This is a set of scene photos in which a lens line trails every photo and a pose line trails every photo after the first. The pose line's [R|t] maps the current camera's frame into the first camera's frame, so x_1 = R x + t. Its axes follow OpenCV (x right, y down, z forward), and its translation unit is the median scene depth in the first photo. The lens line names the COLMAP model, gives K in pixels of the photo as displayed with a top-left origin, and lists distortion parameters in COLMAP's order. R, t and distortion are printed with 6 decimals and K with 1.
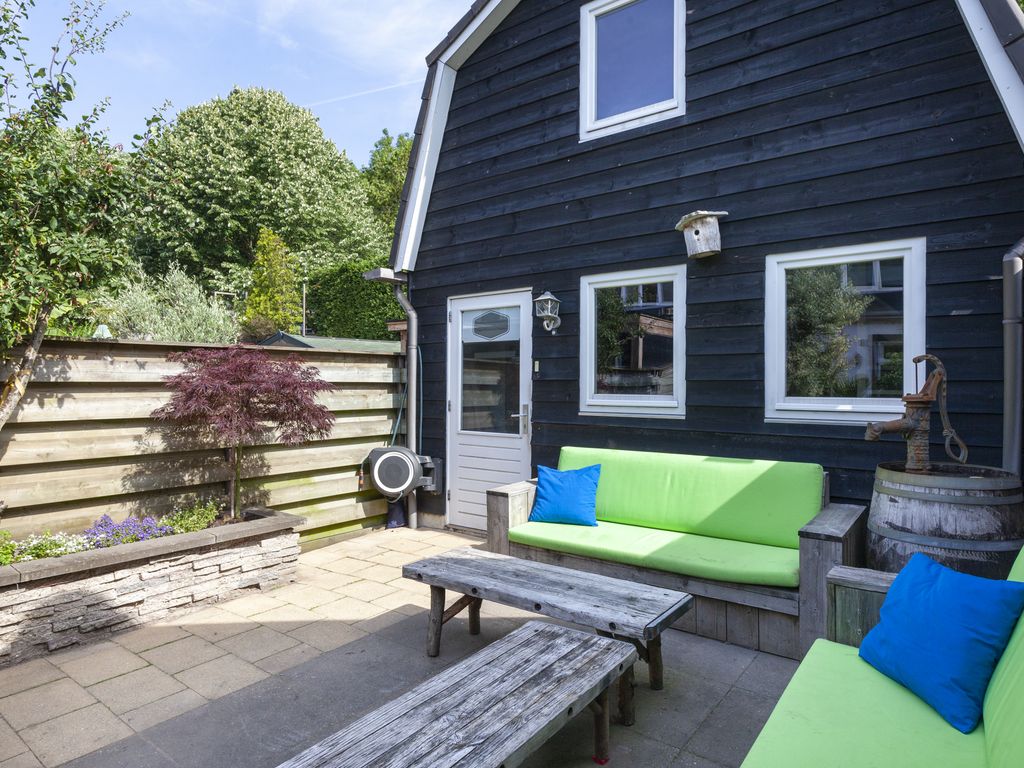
lens RADIAL K [[605.5, 0, 512.0], [0, 605.5, 384.0], [0, 0, 1]] dist [-0.000210, 0.000086]
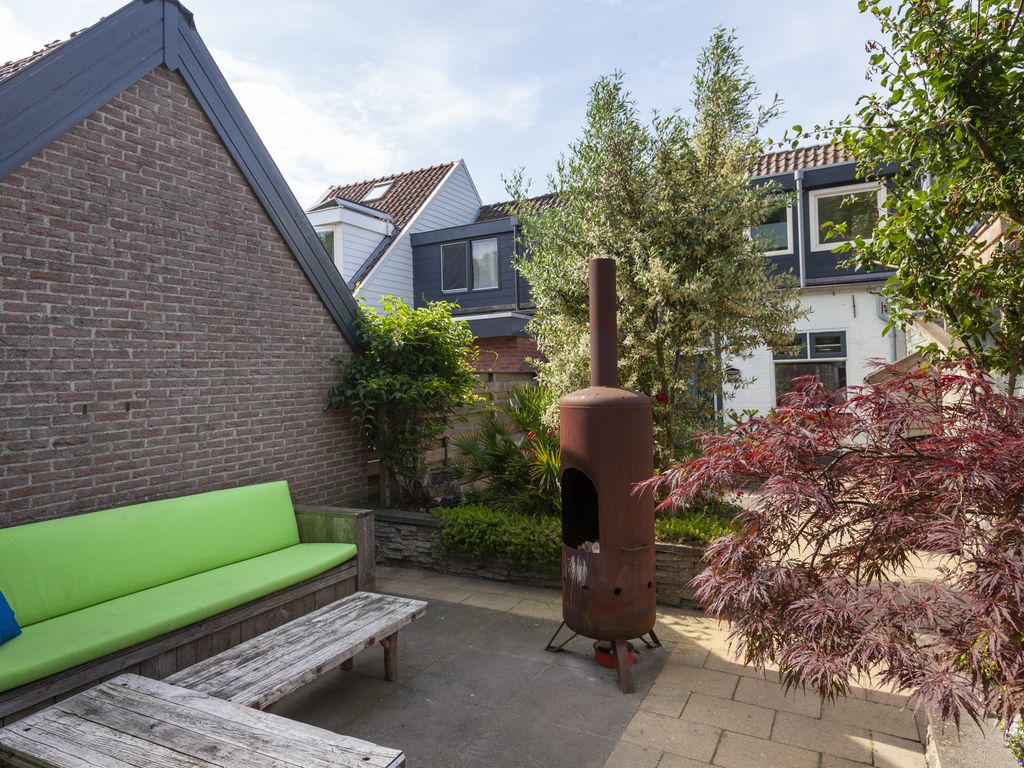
lens RADIAL K [[621.3, 0, 512.0], [0, 621.3, 384.0], [0, 0, 1]] dist [-0.002188, -0.001013]
pose [[-0.982450, 0.021159, -0.185324, -0.263080], [0.020916, 0.999776, 0.003271, -0.094888], [0.185351, -0.000662, -0.982672, 2.373795]]
